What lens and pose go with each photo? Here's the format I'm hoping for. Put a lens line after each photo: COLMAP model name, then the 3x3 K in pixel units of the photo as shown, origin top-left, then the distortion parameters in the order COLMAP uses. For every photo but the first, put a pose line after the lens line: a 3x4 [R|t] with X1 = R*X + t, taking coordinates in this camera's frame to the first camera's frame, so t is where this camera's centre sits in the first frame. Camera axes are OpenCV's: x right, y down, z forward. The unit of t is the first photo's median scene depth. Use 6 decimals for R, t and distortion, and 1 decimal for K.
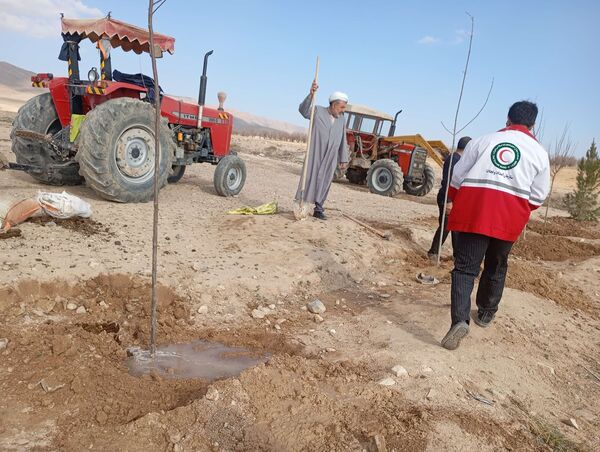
lens RADIAL K [[493.1, 0, 295.1], [0, 493.1, 230.6], [0, 0, 1]] dist [0.041345, -0.077684]
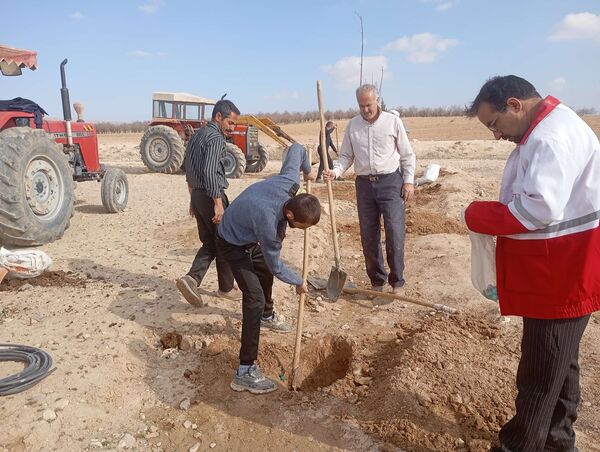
lens RADIAL K [[493.1, 0, 299.0], [0, 493.1, 236.7], [0, 0, 1]] dist [0.041345, -0.077684]
pose [[0.874956, -0.244057, 0.418197, -0.254190], [0.217428, 0.969741, 0.111030, -0.056236], [-0.432641, -0.006219, 0.901545, -0.005077]]
